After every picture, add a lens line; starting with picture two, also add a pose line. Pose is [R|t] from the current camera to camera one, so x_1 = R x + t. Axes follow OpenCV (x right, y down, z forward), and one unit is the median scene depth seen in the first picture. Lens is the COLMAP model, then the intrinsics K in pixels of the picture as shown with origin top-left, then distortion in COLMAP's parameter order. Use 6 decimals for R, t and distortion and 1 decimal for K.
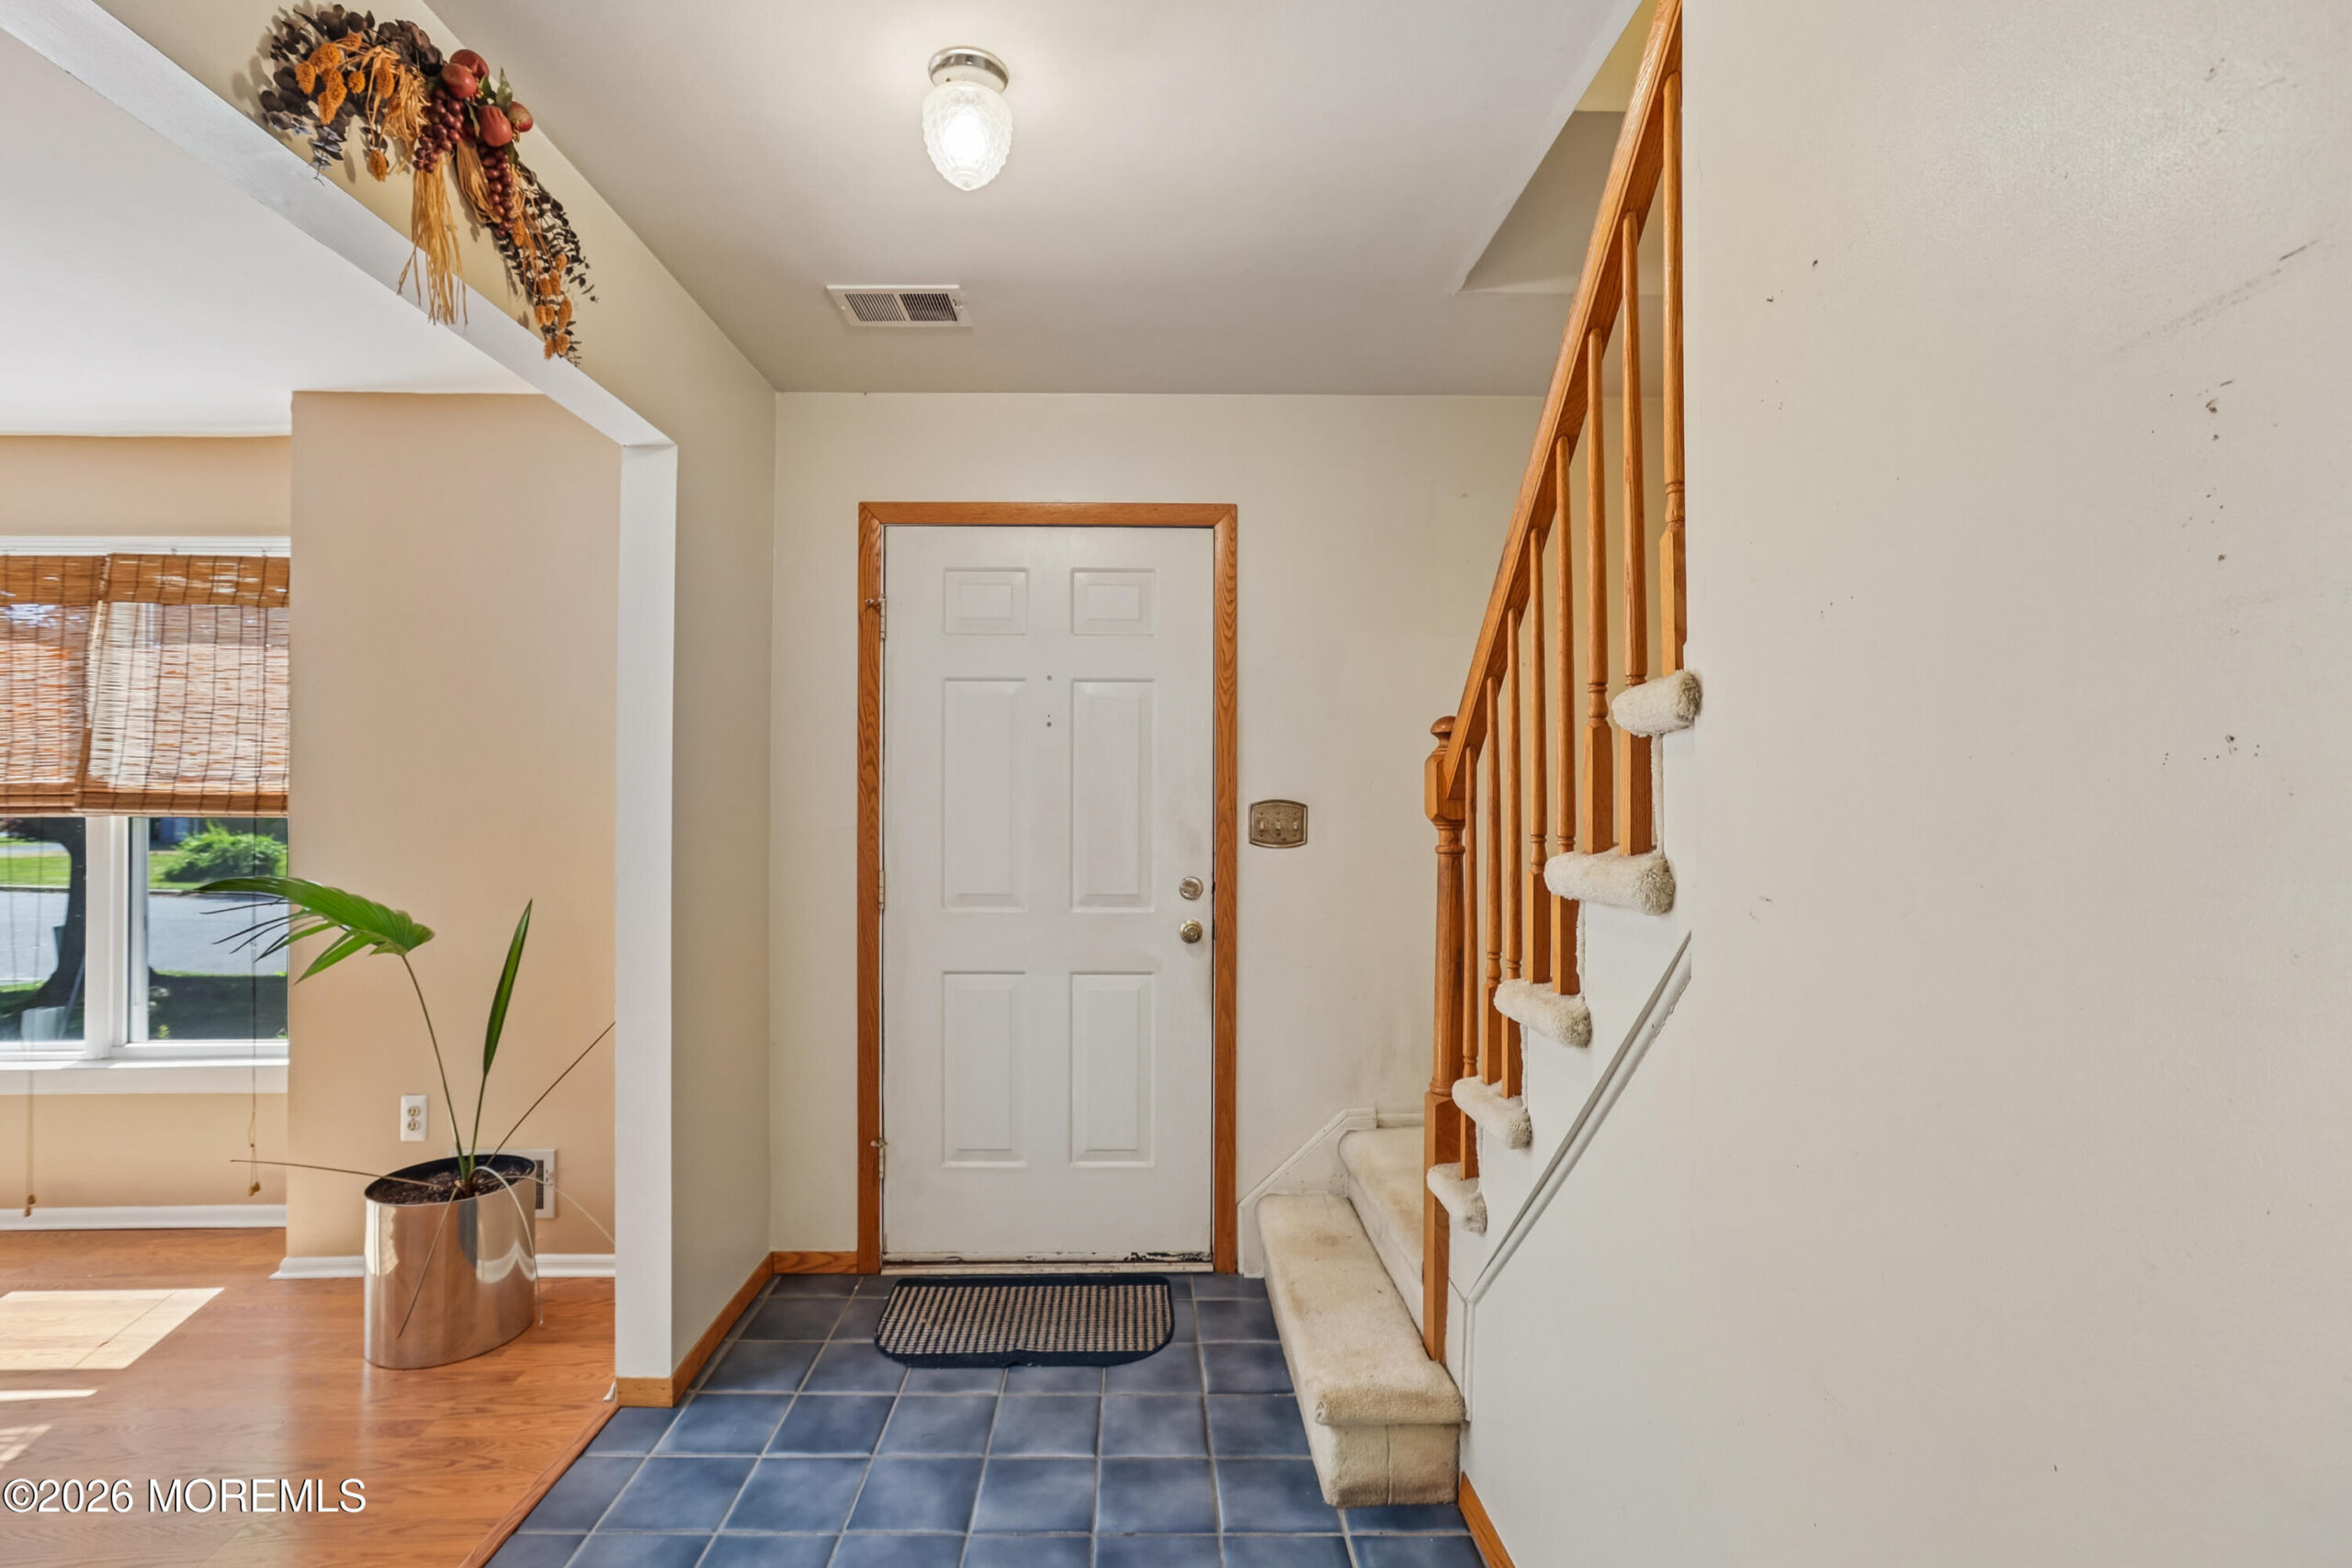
lens RADIAL K [[1060.9, 0, 1159.2], [0, 1060.9, 766.7], [0, 0, 1]] dist [-0.043678, 0.017487]
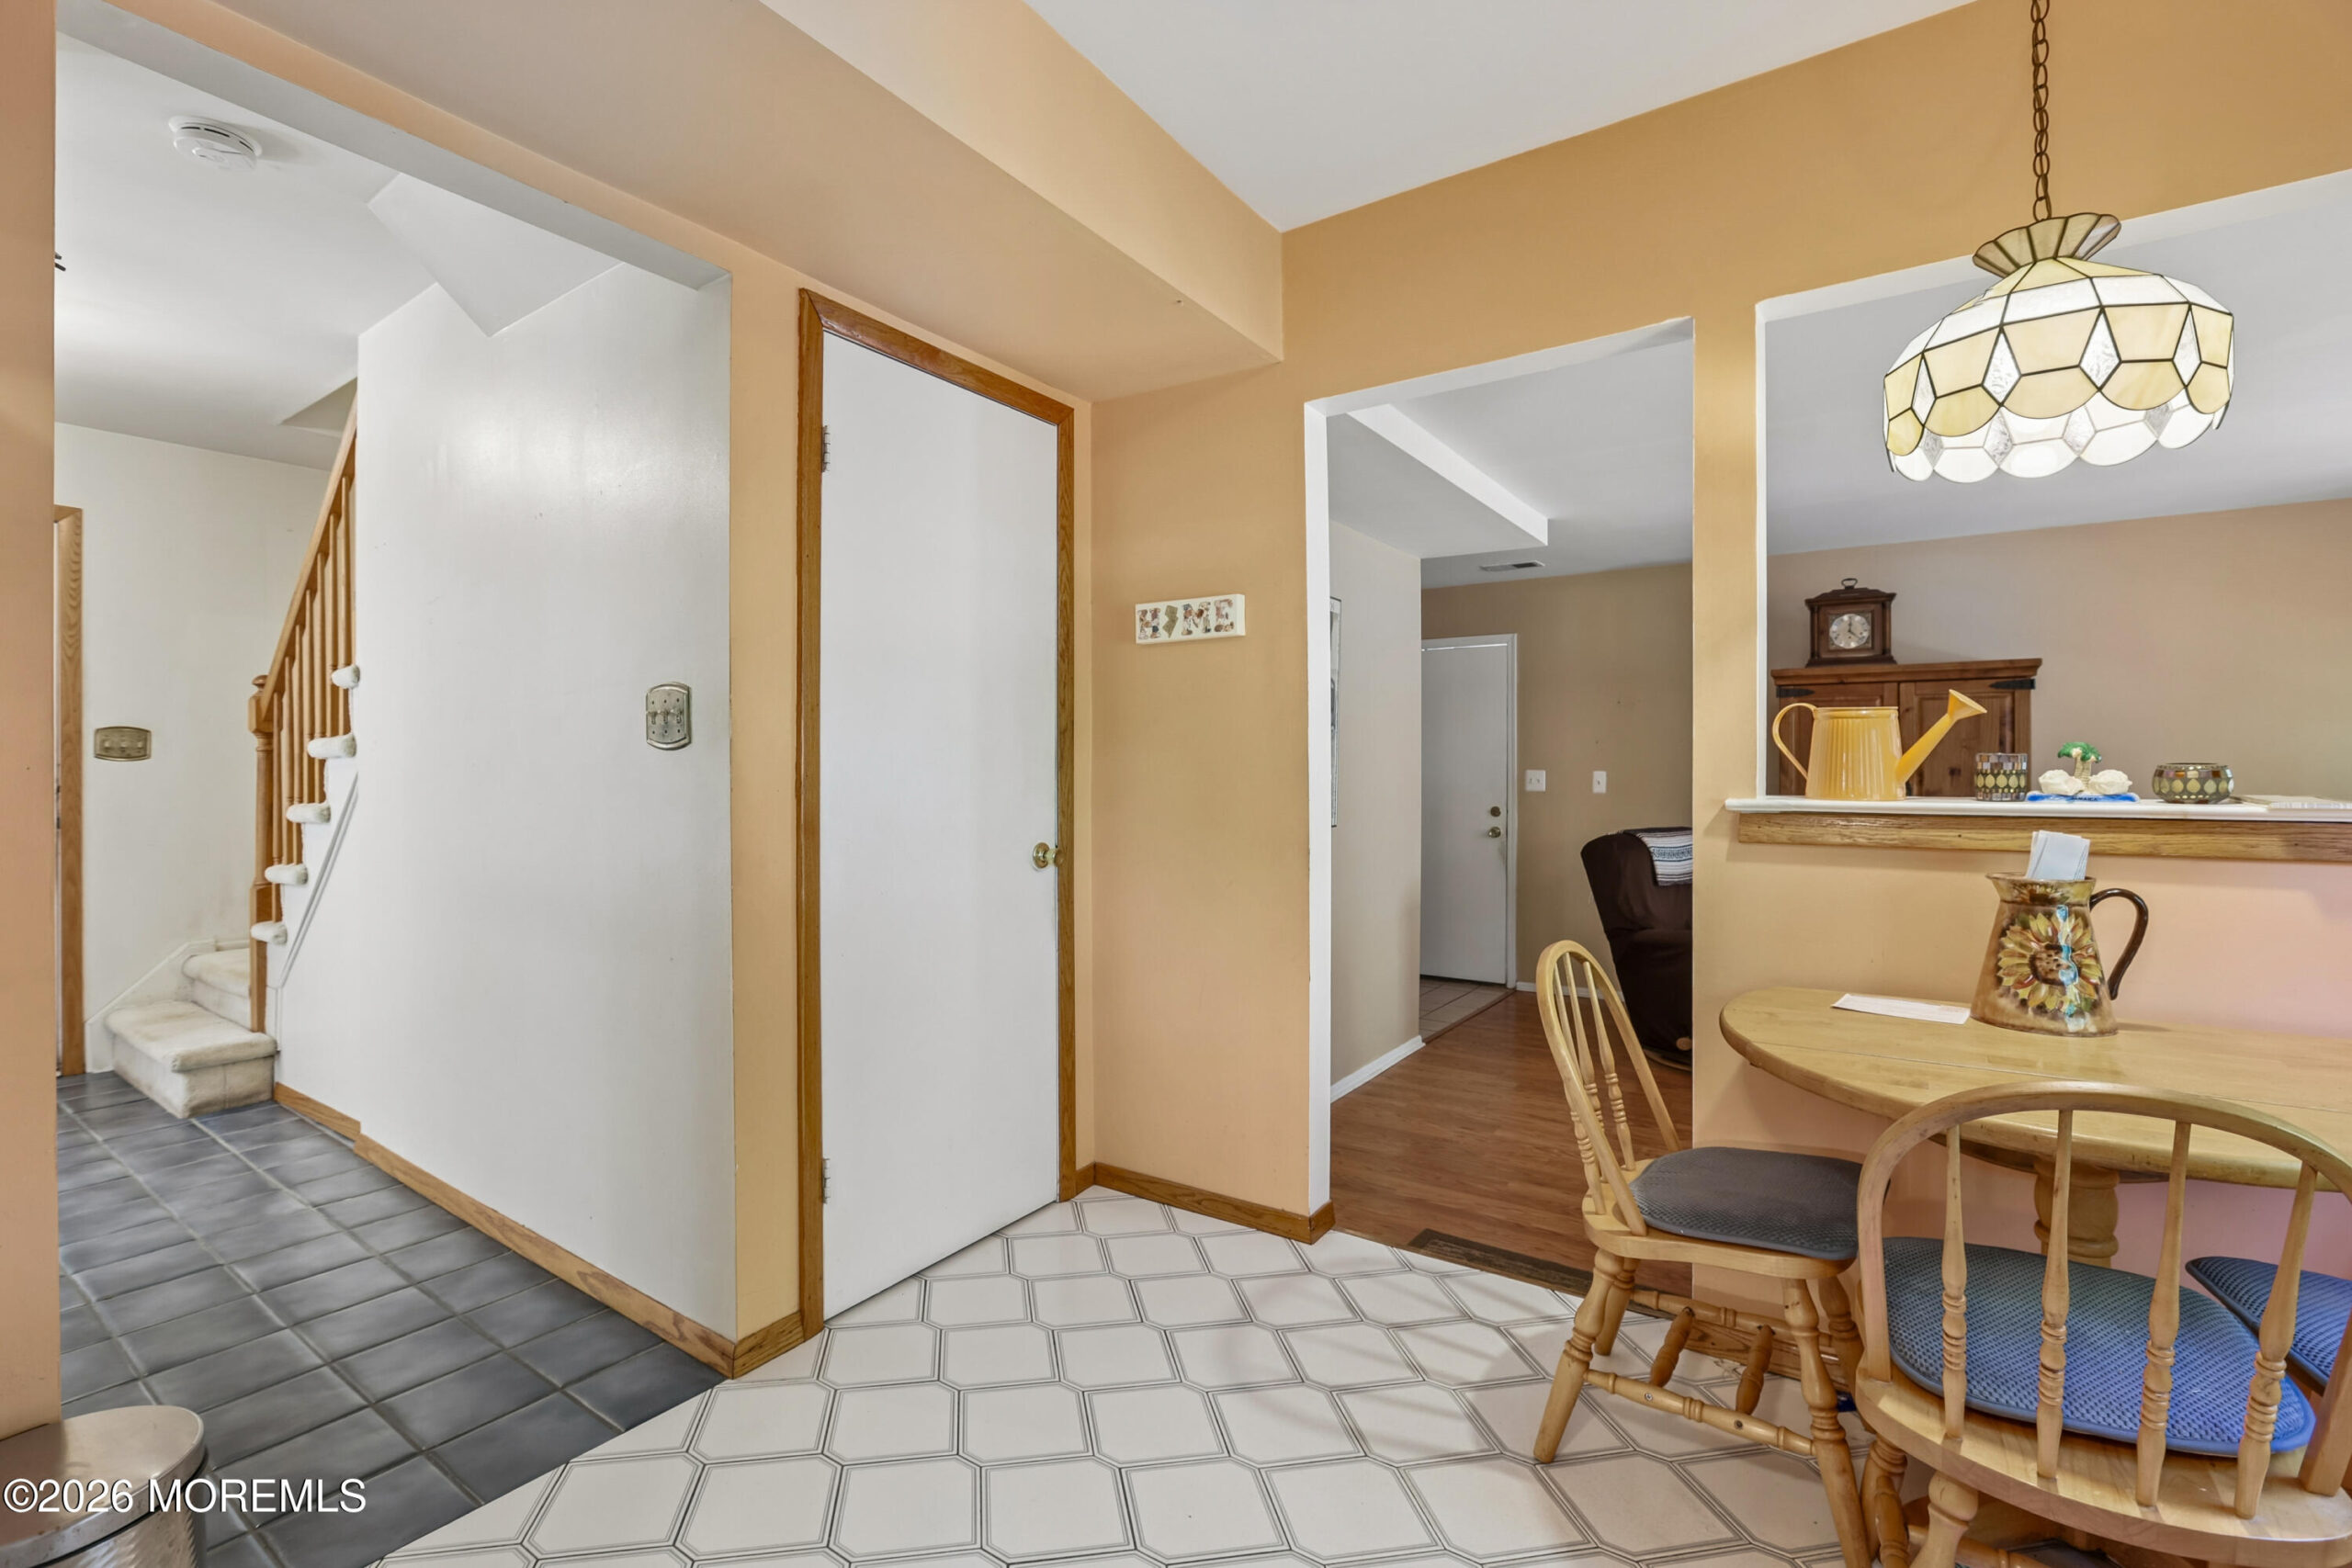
lens RADIAL K [[1060.9, 0, 1159.2], [0, 1060.9, 766.7], [0, 0, 1]] dist [-0.043678, 0.017487]
pose [[0.593570, -0.007685, 0.804745, -0.254304], [-0.017002, 0.999611, 0.022086, 0.045259], [-0.804602, -0.026792, 0.593209, -1.332596]]
